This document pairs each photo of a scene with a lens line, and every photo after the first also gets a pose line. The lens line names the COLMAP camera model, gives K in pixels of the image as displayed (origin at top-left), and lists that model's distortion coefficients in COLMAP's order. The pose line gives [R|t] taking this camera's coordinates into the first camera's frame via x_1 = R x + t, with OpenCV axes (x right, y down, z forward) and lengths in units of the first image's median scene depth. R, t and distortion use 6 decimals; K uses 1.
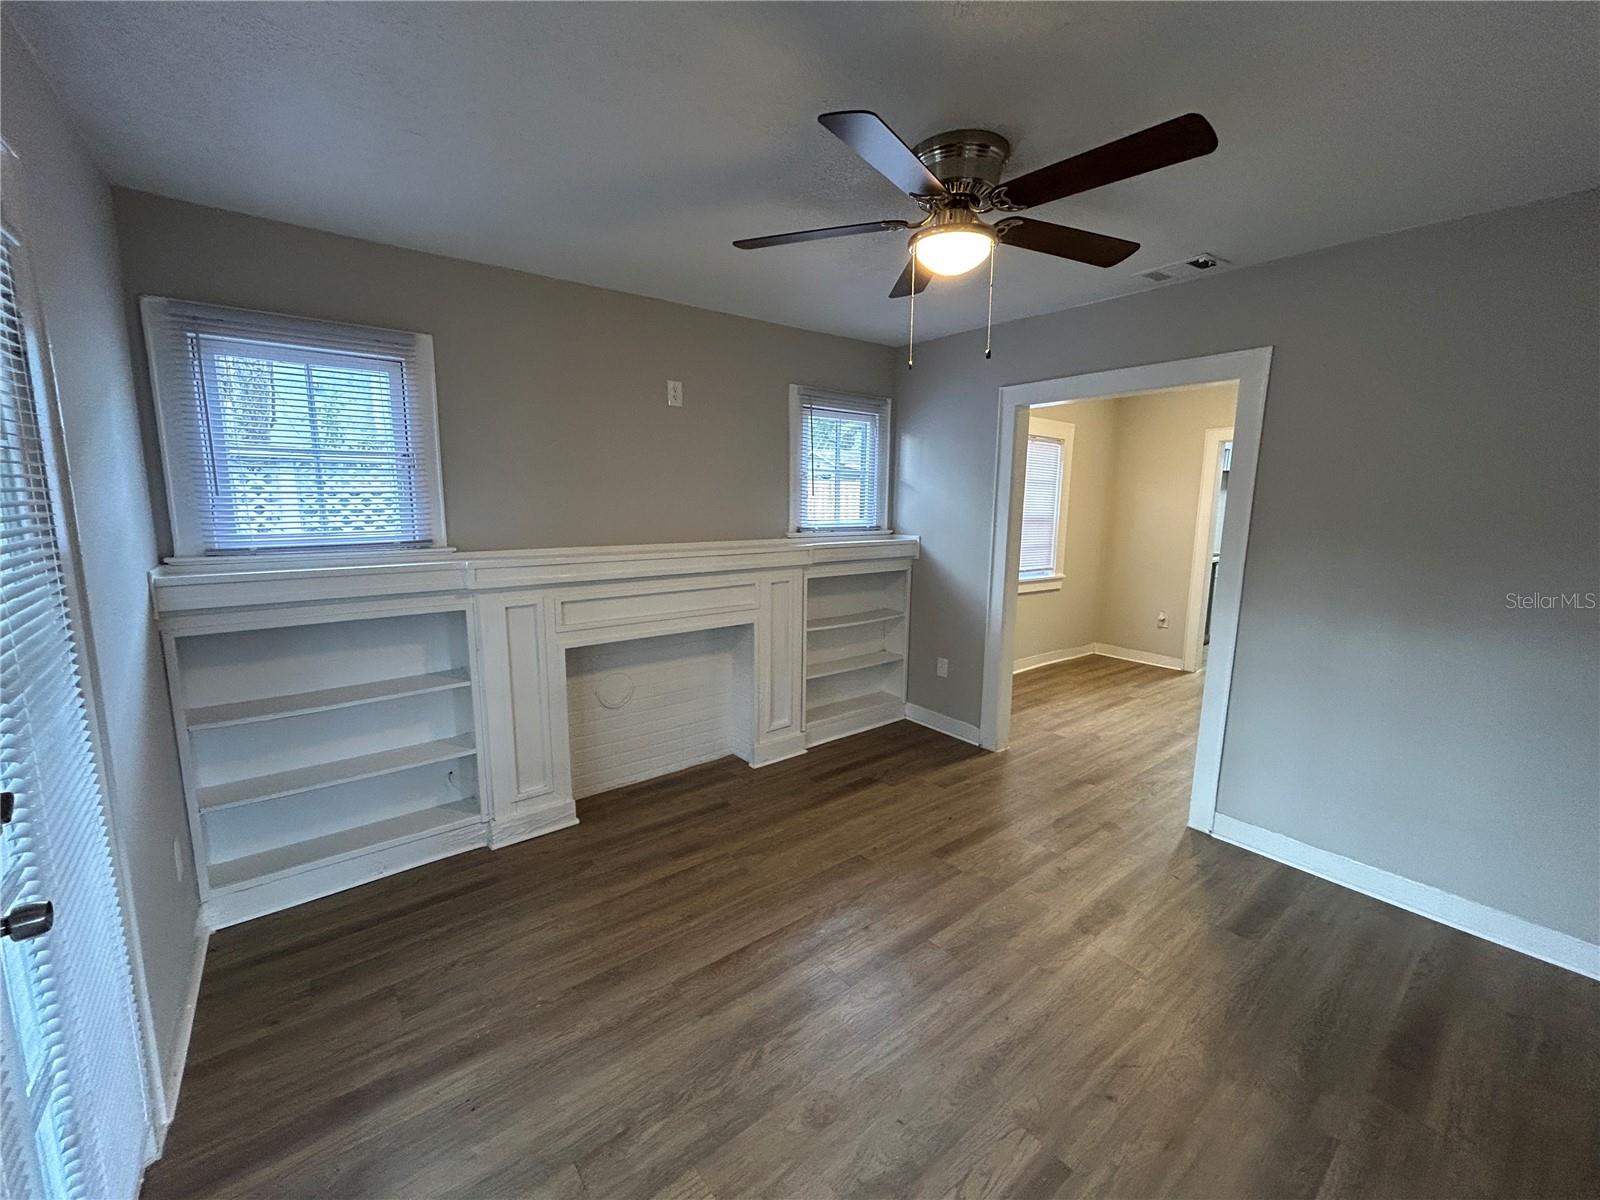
lens RADIAL K [[651.0, 0, 797.1], [0, 651.0, 601.2], [0, 0, 1]] dist [0.000119, -0.000259]
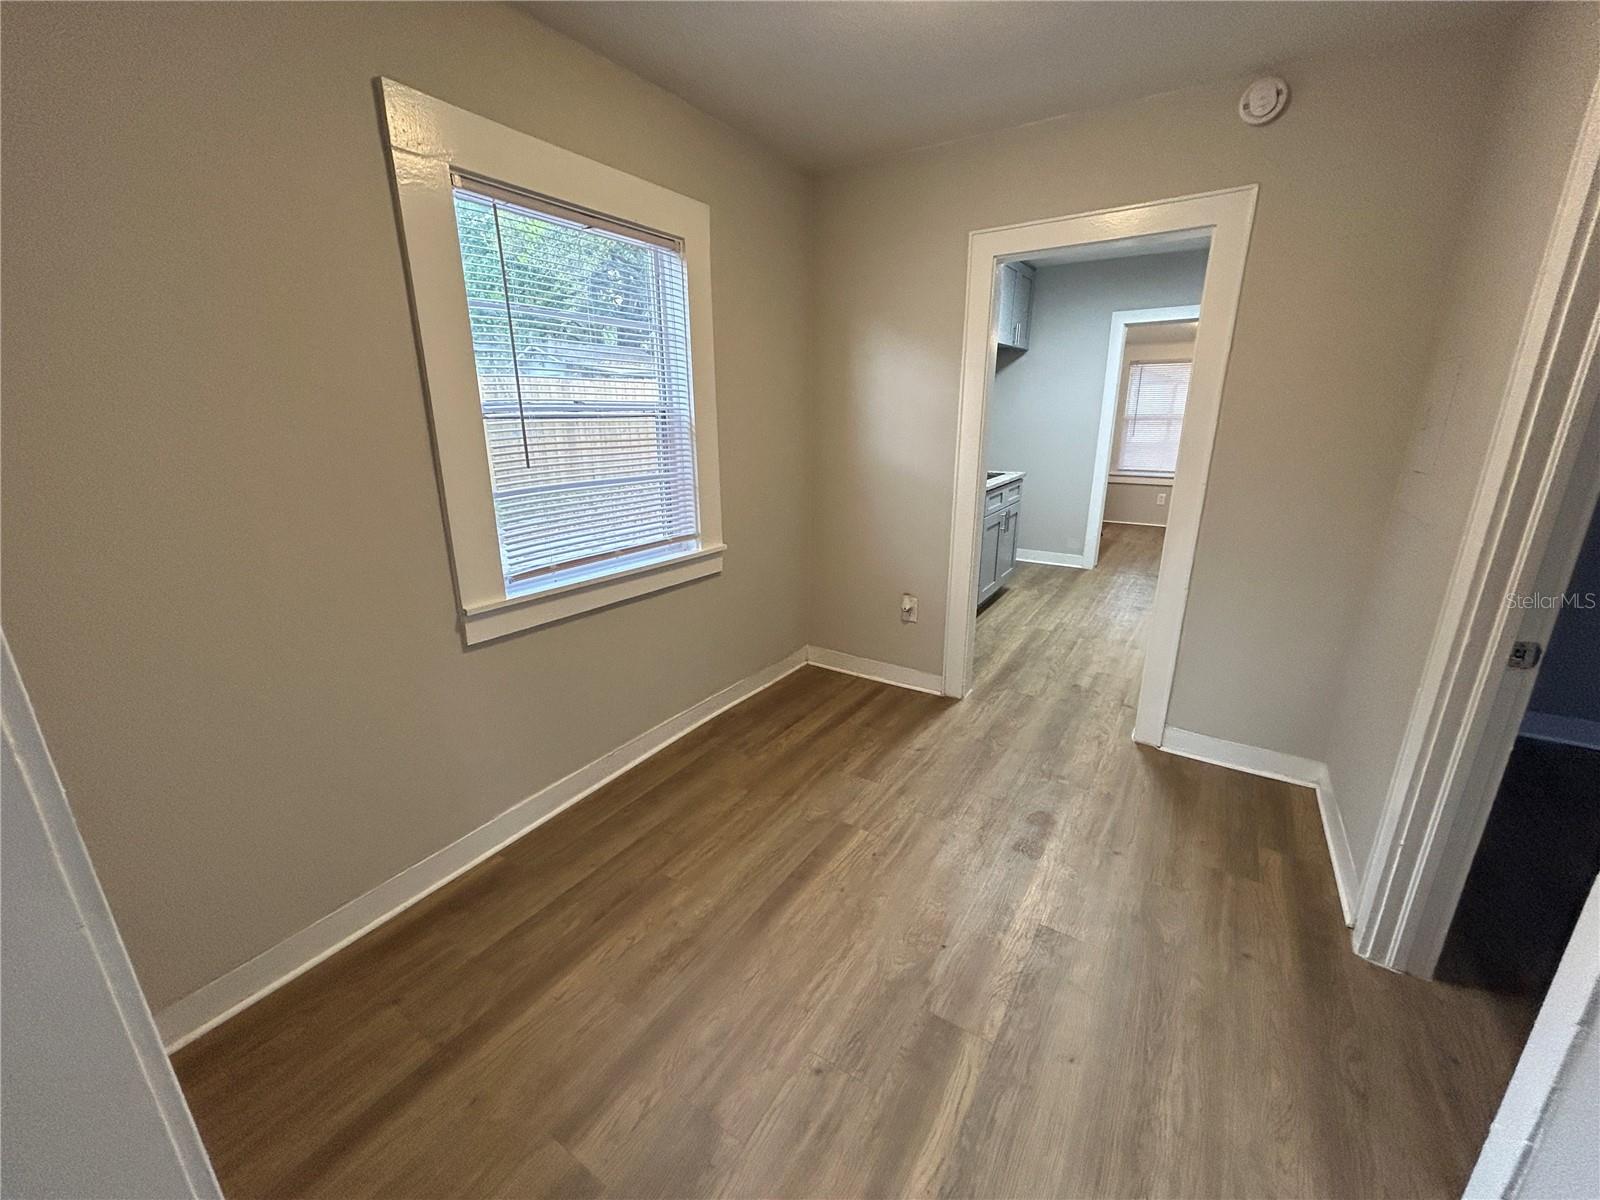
lens RADIAL K [[651.0, 0, 797.1], [0, 651.0, 601.2], [0, 0, 1]] dist [0.000119, -0.000259]
pose [[0.949657, -0.107187, 0.294384, 0.510613], [0.064667, 0.986481, 0.150574, -0.110668], [-0.306543, -0.123957, 0.943751, 0.841248]]
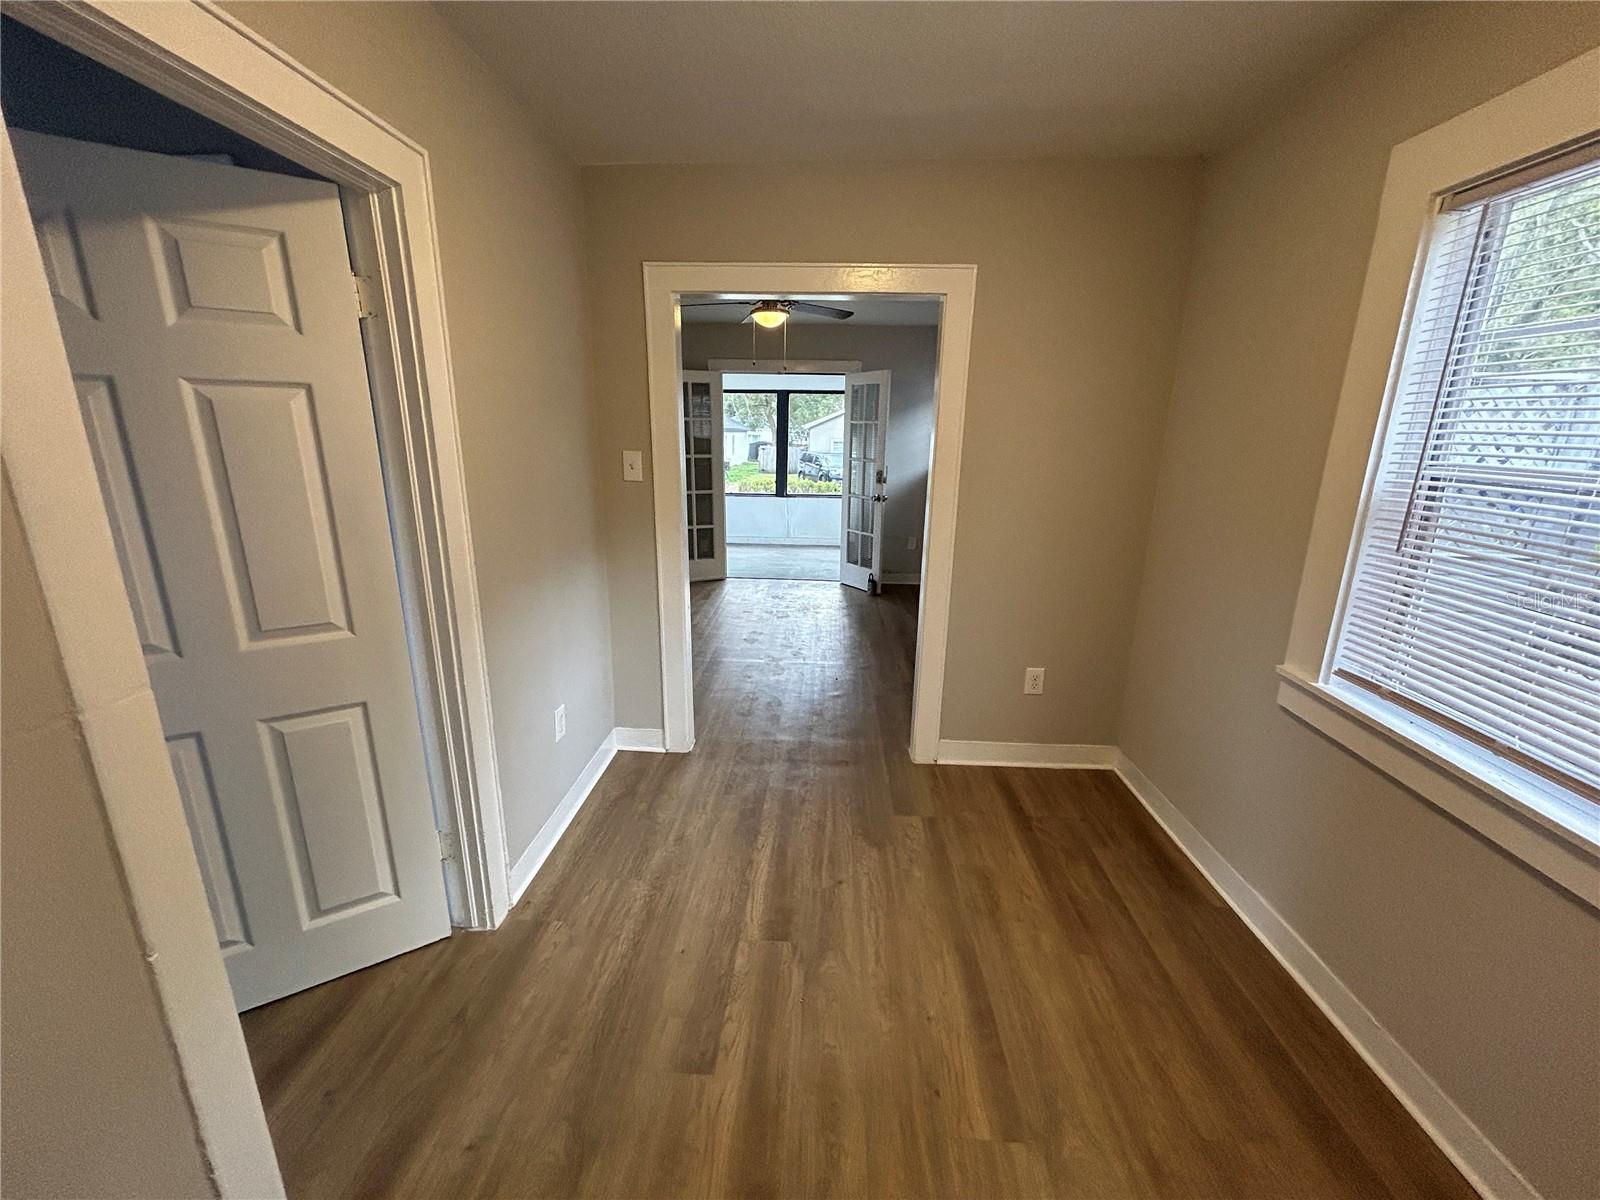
lens RADIAL K [[651.0, 0, 797.1], [0, 651.0, 601.2], [0, 0, 1]] dist [0.000119, -0.000259]
pose [[-0.667409, 0.173526, -0.724192, 1.042447], [-0.133373, 0.928896, 0.345492, -0.219494], [0.732650, 0.327172, -0.596810, 1.436515]]
